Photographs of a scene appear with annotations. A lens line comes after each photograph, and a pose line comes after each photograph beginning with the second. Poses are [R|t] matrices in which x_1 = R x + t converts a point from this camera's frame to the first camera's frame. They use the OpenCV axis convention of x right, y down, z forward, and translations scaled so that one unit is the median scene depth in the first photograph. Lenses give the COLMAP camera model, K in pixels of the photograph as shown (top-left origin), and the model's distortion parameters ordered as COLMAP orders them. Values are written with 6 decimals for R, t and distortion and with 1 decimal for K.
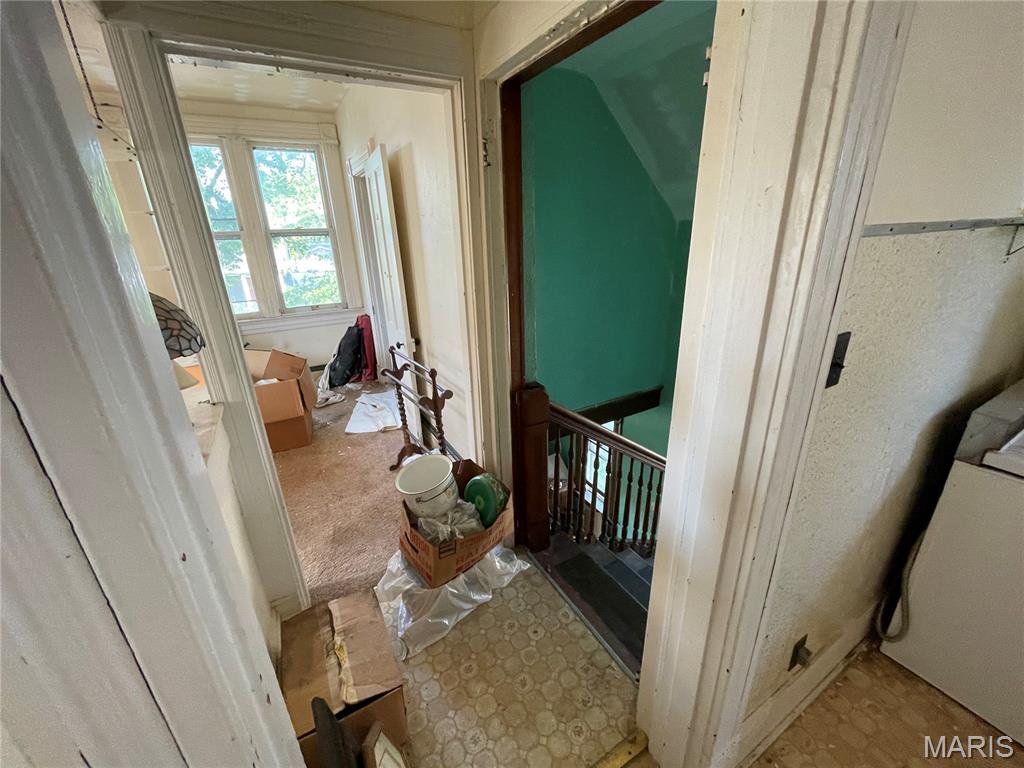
lens RADIAL K [[413.2, 0, 512.1], [0, 413.2, 381.3], [0, 0, 1]] dist [-0.001574, 0.000078]
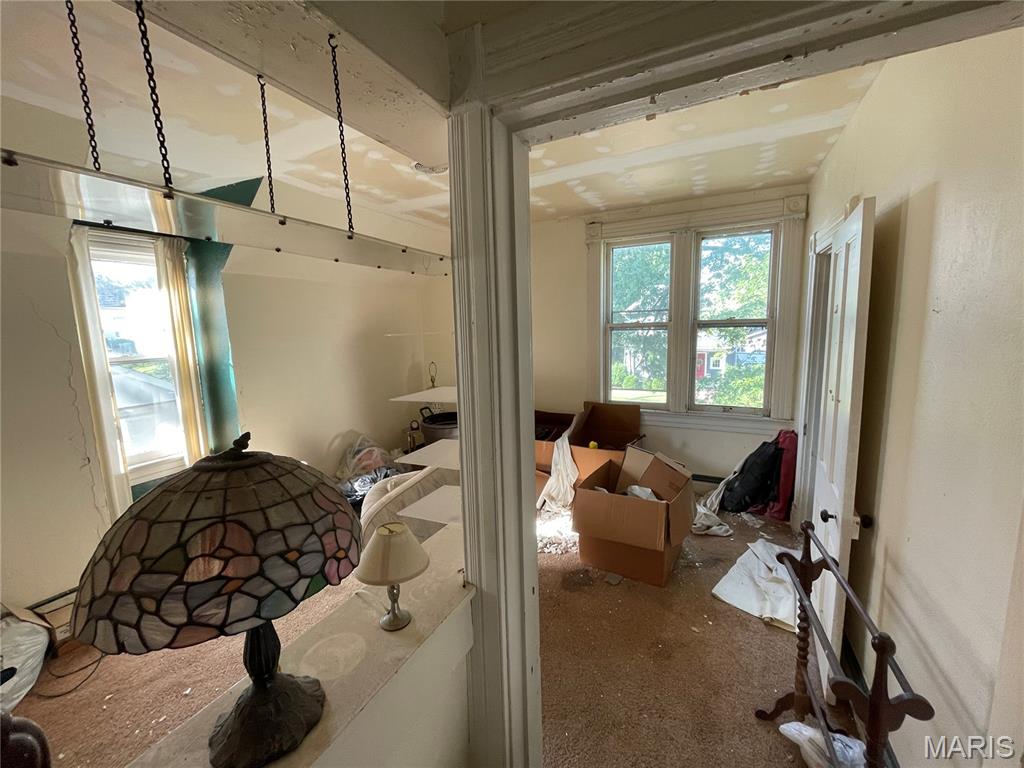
lens RADIAL K [[413.2, 0, 512.1], [0, 413.2, 381.3], [0, 0, 1]] dist [-0.001574, 0.000078]
pose [[0.555917, 0.129665, -0.821062, -0.046209], [-0.275700, 0.960608, -0.034965, -0.093581], [0.784185, 0.245804, 0.569767, 0.191601]]
